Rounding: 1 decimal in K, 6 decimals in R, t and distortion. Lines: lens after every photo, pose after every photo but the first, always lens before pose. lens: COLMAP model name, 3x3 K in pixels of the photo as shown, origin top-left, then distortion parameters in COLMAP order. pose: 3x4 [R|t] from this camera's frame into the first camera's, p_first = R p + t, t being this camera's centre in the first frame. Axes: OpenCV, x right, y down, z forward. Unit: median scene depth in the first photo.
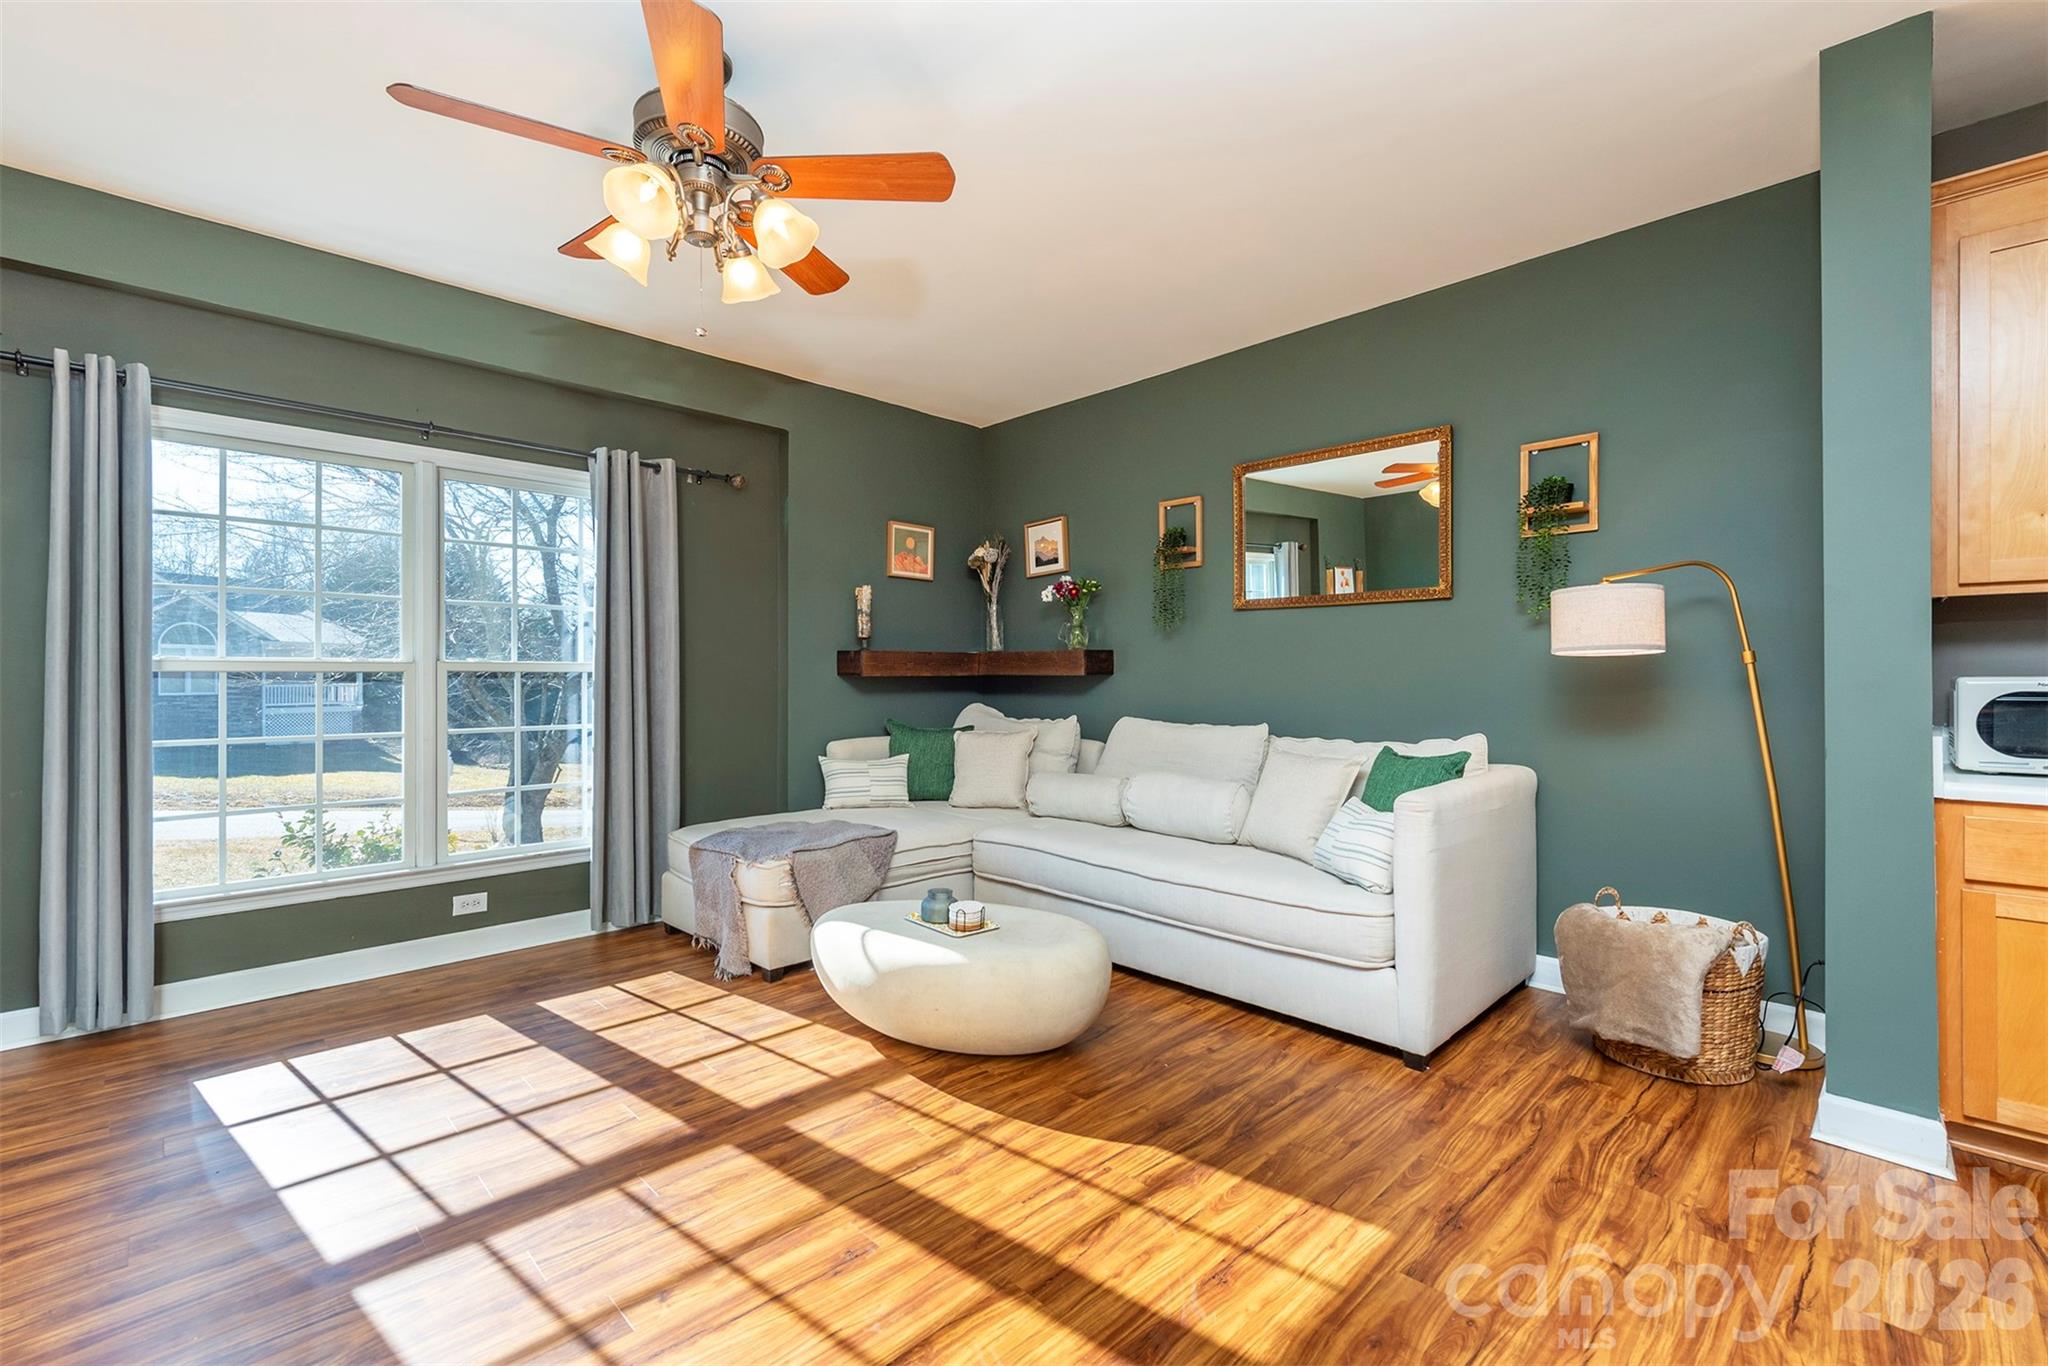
lens RADIAL K [[882.5, 0, 1013.1], [0, 882.5, 671.4], [0, 0, 1]] dist [0.002036, -0.001542]
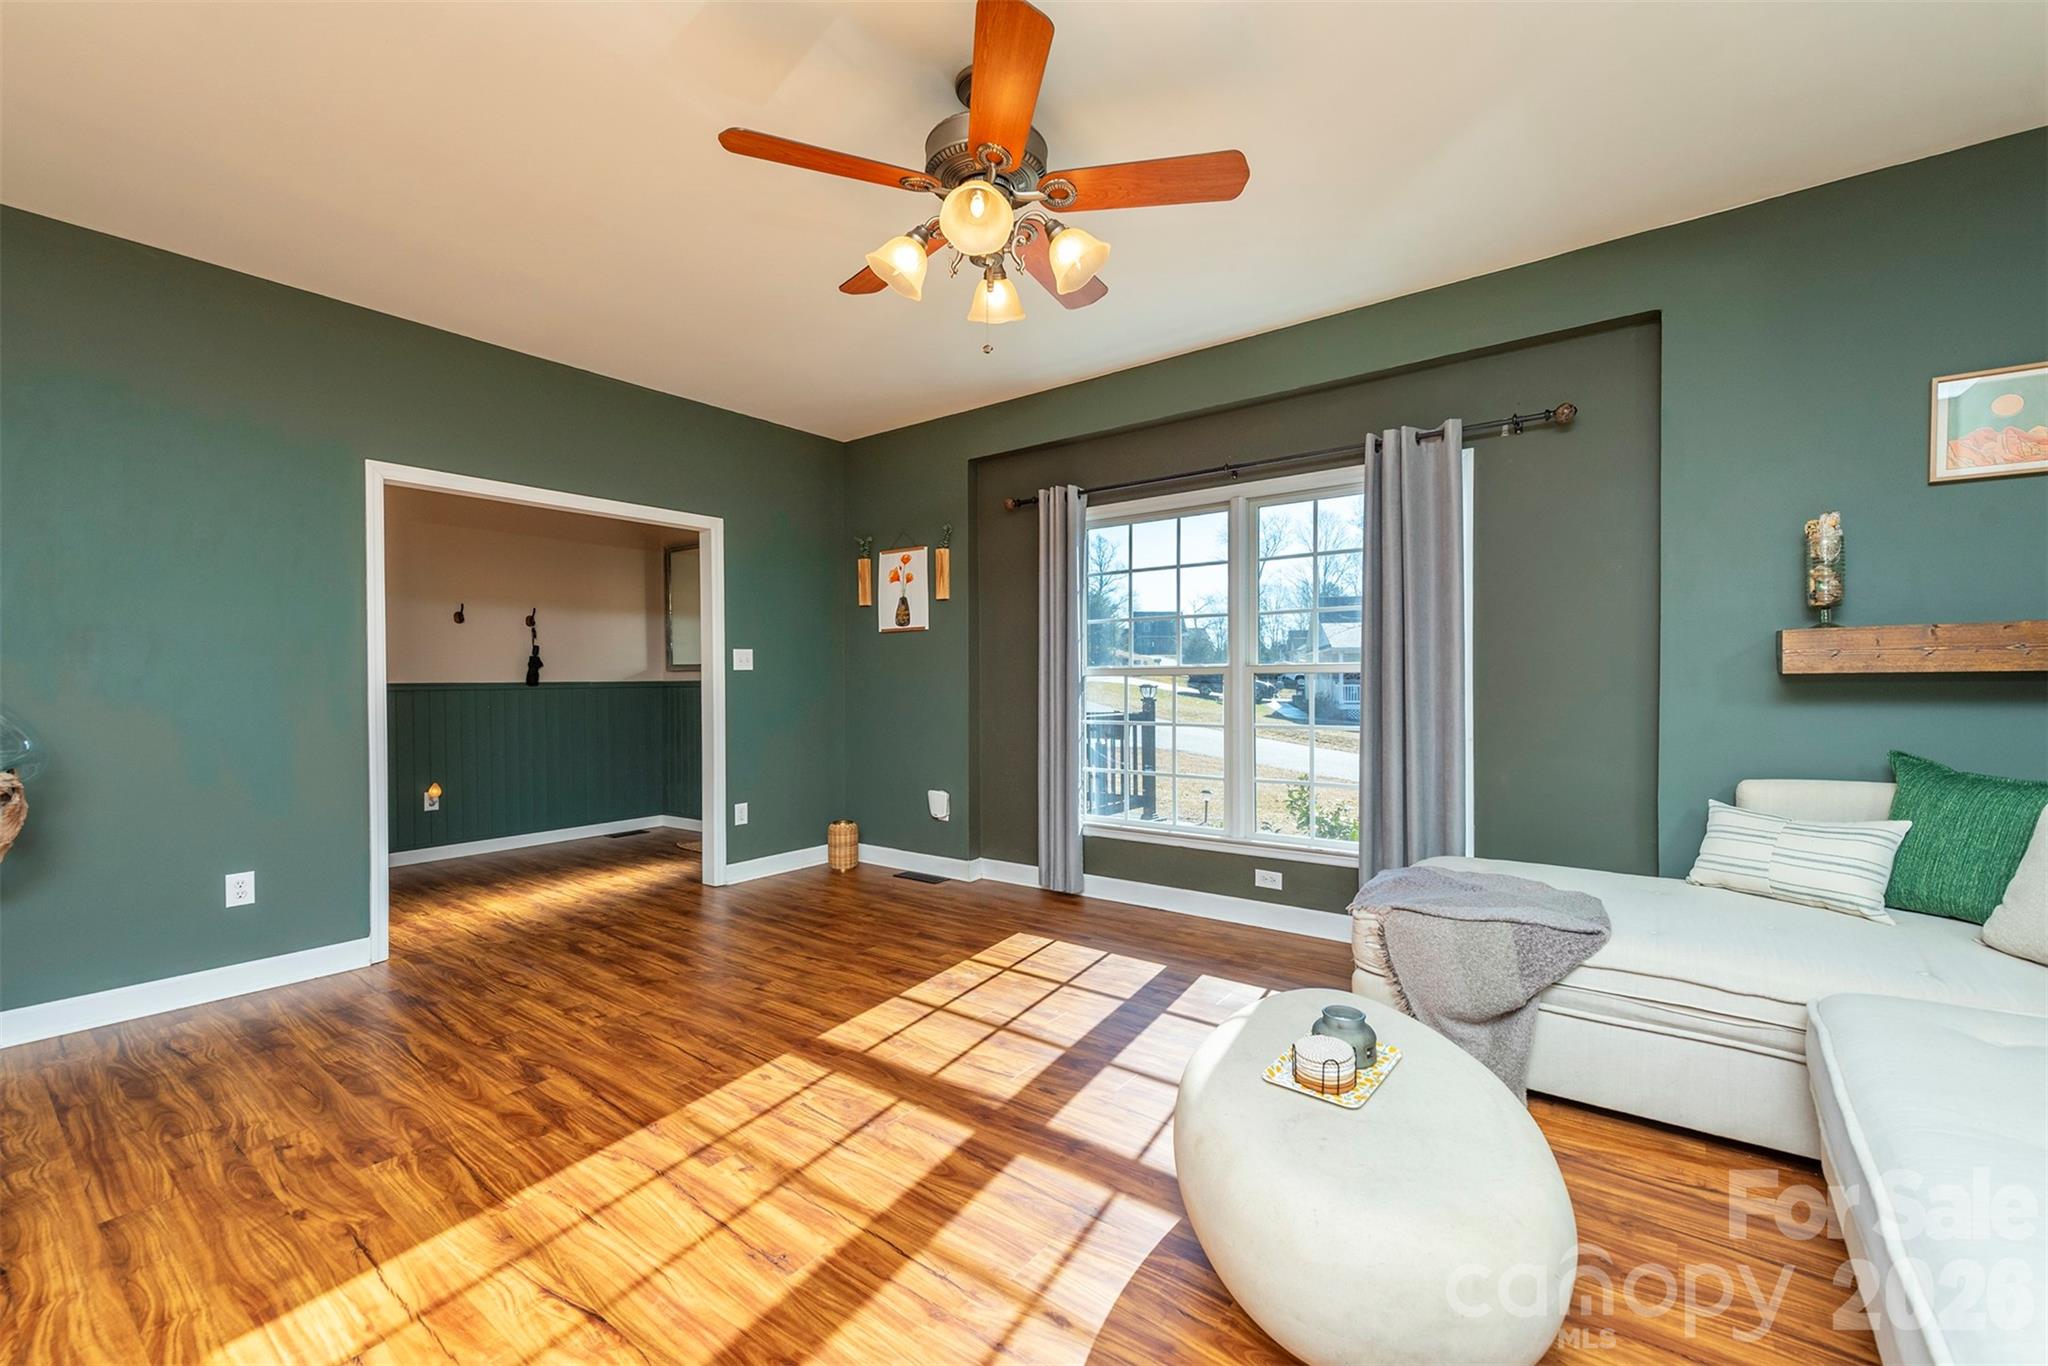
lens RADIAL K [[804.9, 0, 1038.4], [0, 804.9, 703.5], [0, 0, 1]] dist [0.009644, -0.001981]
pose [[0.163083, 0.024406, -0.986310, 0.406315], [0.016774, 0.999481, 0.027505, 0.003212], [0.986470, -0.021030, 0.162589, 0.616884]]
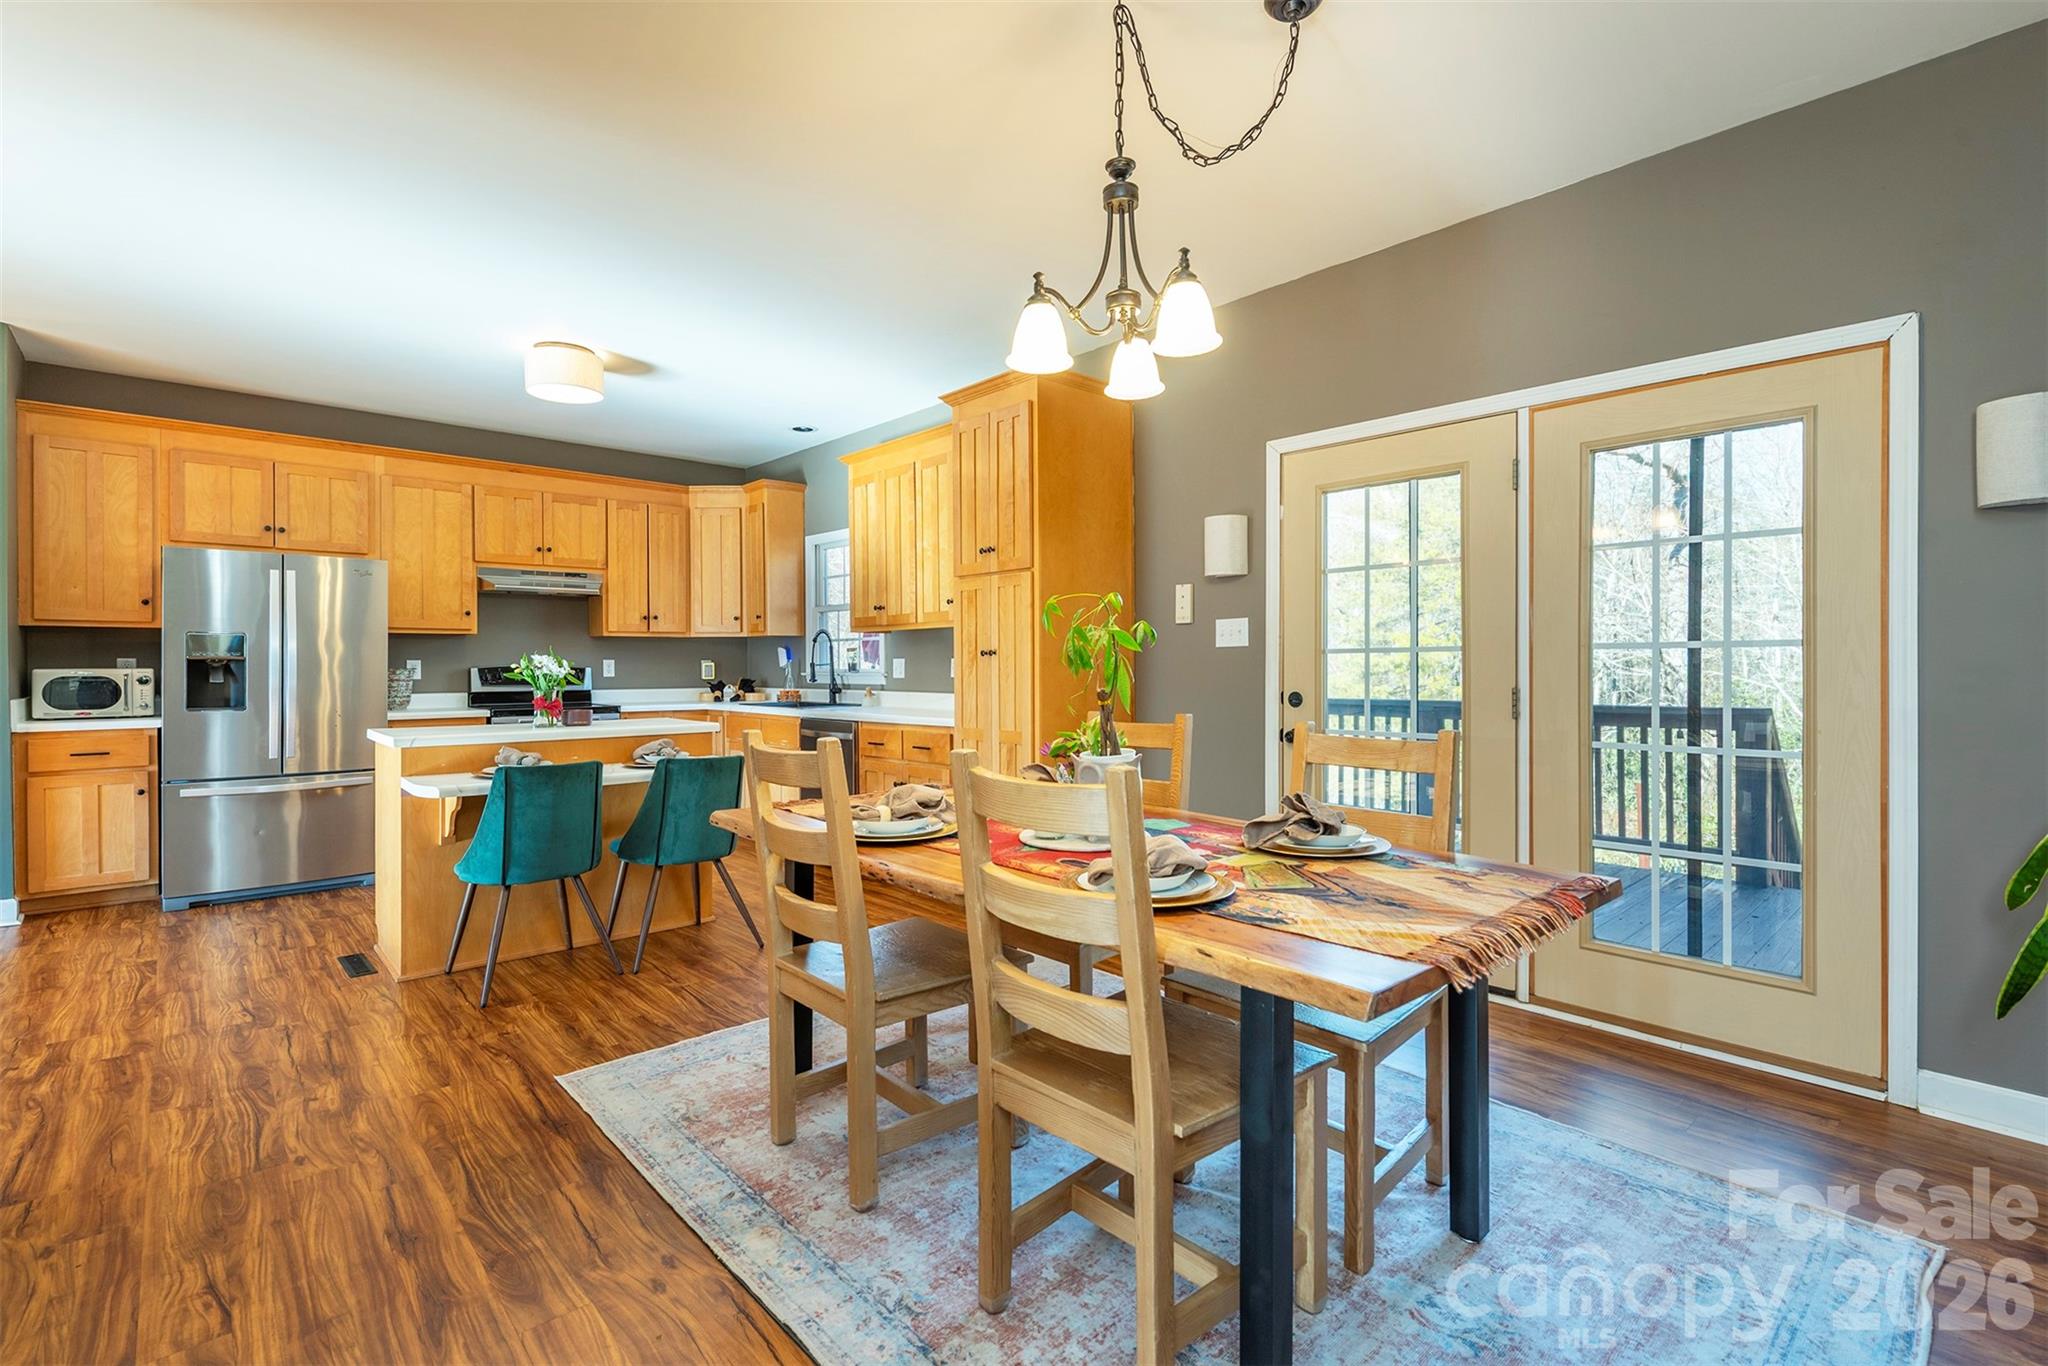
lens RADIAL K [[943.8, 0, 1020.7], [0, 943.8, 670.0], [0, 0, 1]] dist [0.002254, -0.003204]
pose [[0.027699, -0.006508, 0.999595, -0.618918], [-0.006313, 0.999958, 0.006685, -0.014826], [-0.999596, -0.006496, 0.027656, -0.824672]]
